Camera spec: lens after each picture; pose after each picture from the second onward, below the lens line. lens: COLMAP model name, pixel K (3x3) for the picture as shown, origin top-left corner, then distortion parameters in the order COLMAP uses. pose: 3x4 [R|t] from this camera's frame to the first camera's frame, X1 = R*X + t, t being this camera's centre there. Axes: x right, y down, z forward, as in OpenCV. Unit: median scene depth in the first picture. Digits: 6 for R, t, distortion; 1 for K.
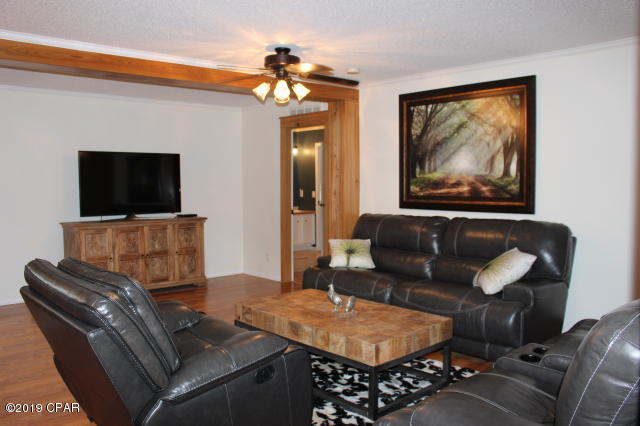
lens RADIAL K [[526.6, 0, 318.6], [0, 526.6, 212.6], [0, 0, 1]] dist [-0.154474, 0.117737]
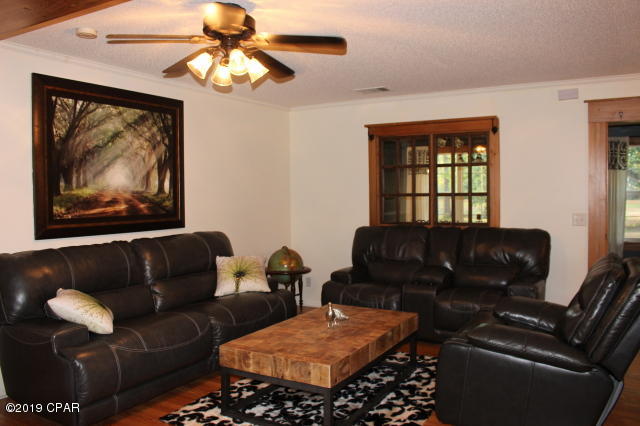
lens RADIAL K [[526.6, 0, 324.9], [0, 526.6, 210.4], [0, 0, 1]] dist [-0.154474, 0.117737]
pose [[-0.296894, -0.019412, 0.954713, -0.637500], [0.072318, 0.996465, 0.042750, -0.051690], [-0.952168, 0.081736, -0.294441, 0.911376]]
